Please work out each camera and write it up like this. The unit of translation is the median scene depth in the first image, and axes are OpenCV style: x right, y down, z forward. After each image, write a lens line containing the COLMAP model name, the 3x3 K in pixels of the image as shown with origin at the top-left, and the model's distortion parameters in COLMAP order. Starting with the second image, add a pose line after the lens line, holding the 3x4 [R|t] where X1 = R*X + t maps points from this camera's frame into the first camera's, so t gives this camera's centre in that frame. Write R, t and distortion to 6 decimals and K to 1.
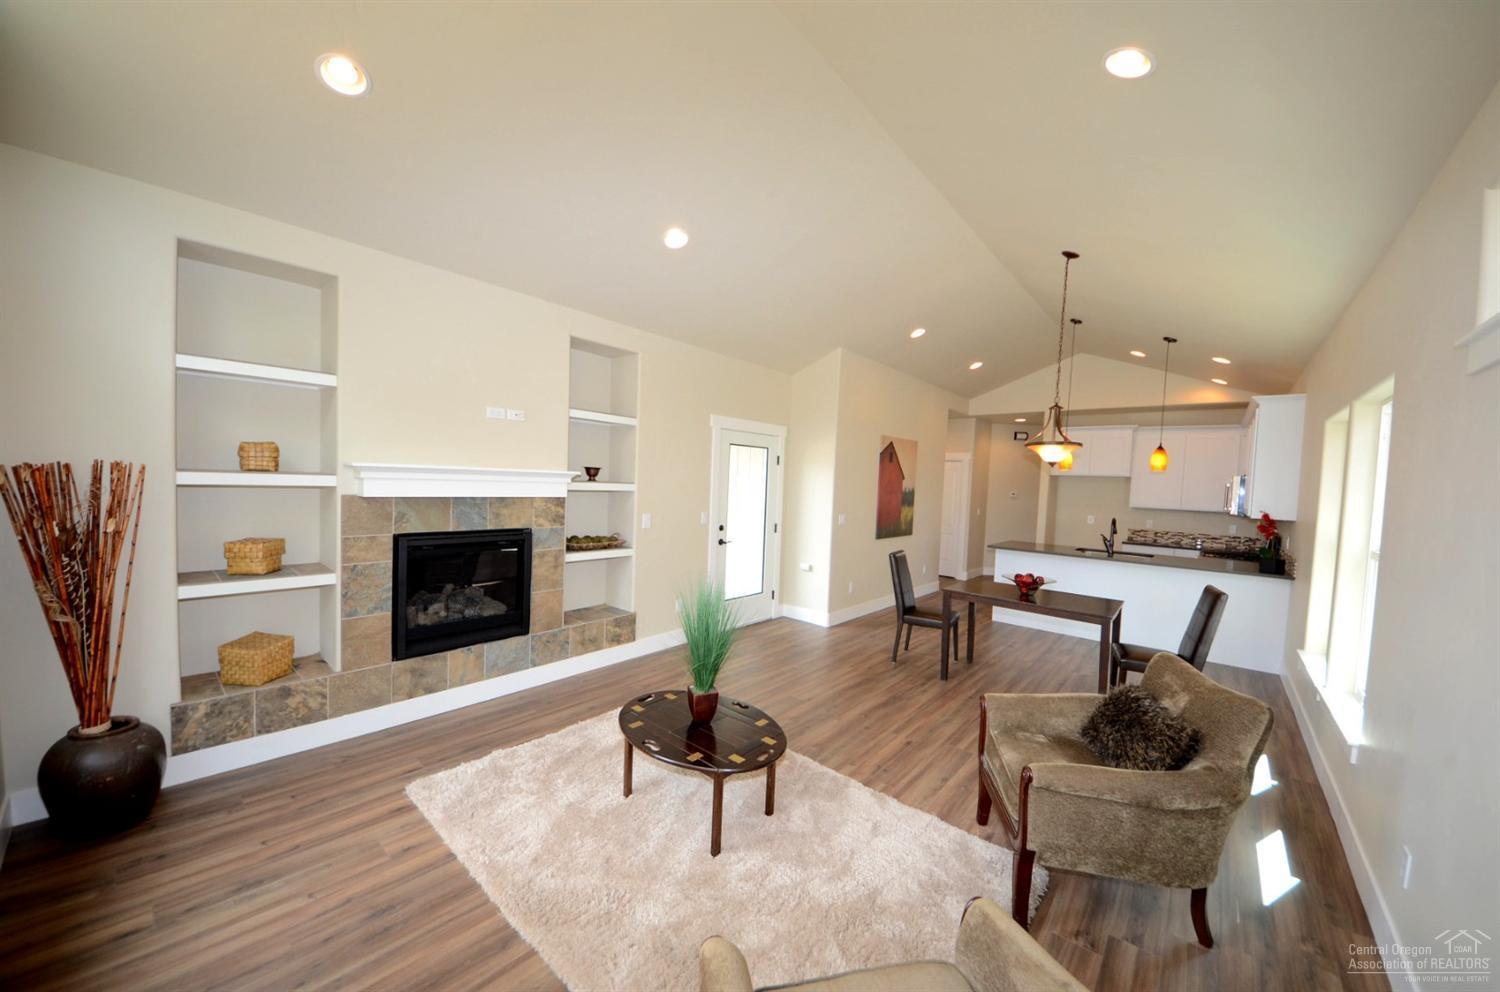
lens RADIAL K [[514.4, 0, 748.5], [0, 514.4, 504.1], [0, 0, 1]] dist [0.000615, 0.000013]
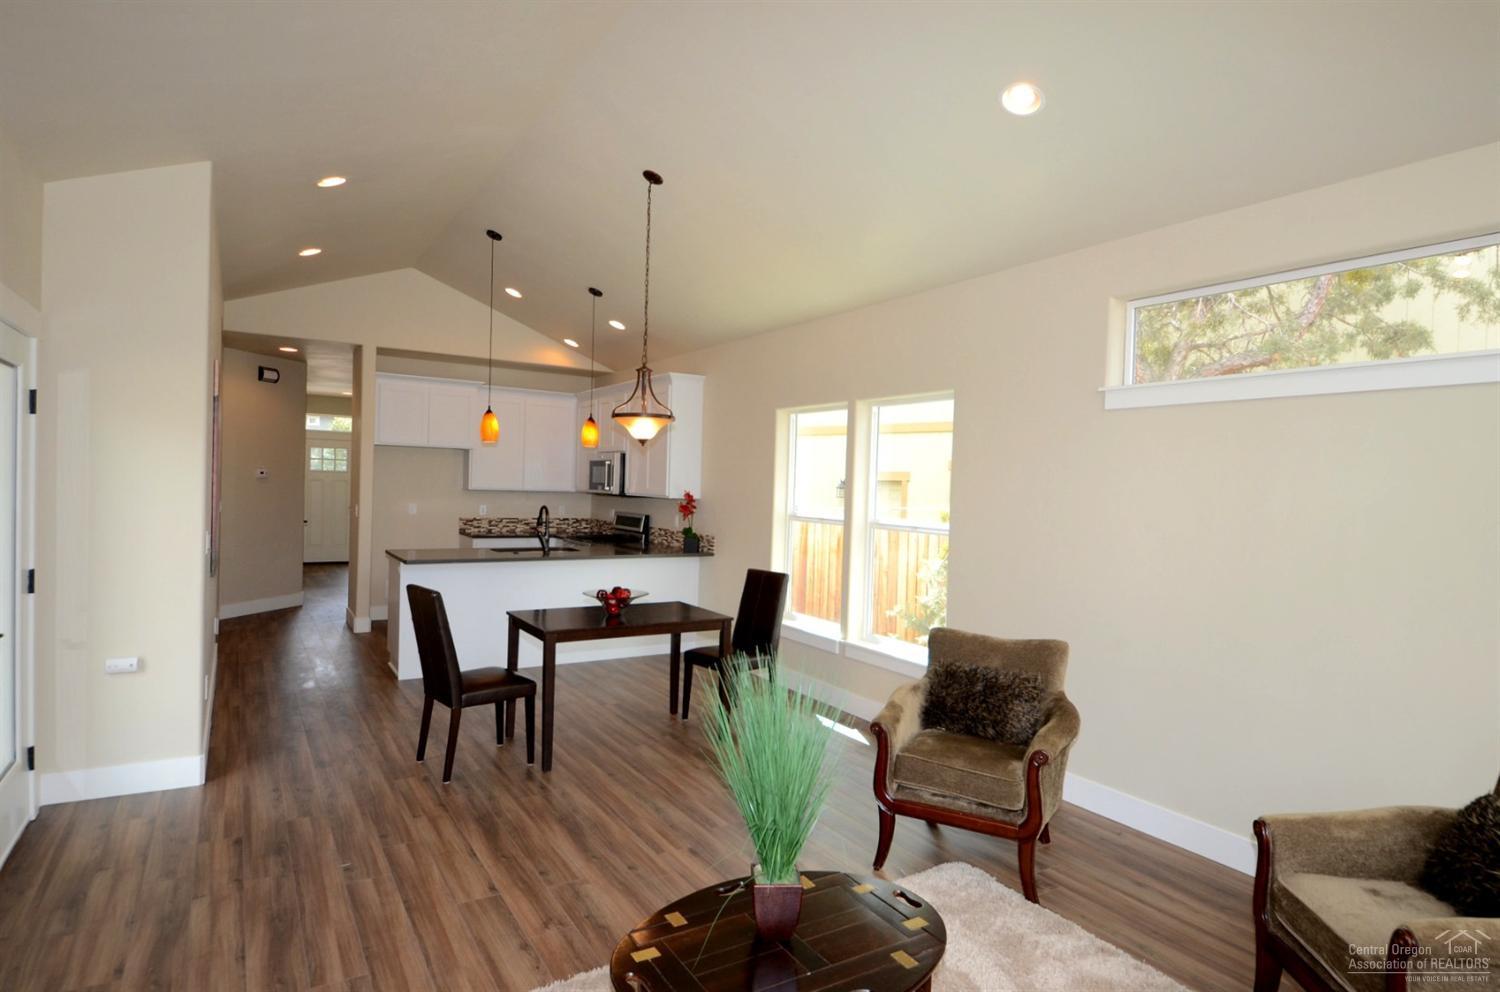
lens RADIAL K [[833.5, 0, 750.5], [0, 833.5, 490.6], [0, 0, 1]] dist [-0.001472, -0.000101]
pose [[0.272609, -0.038444, 0.961356, -0.390113], [0.024457, 0.999155, 0.033020, -0.027624], [-0.961814, 0.014510, 0.273319, 0.334667]]
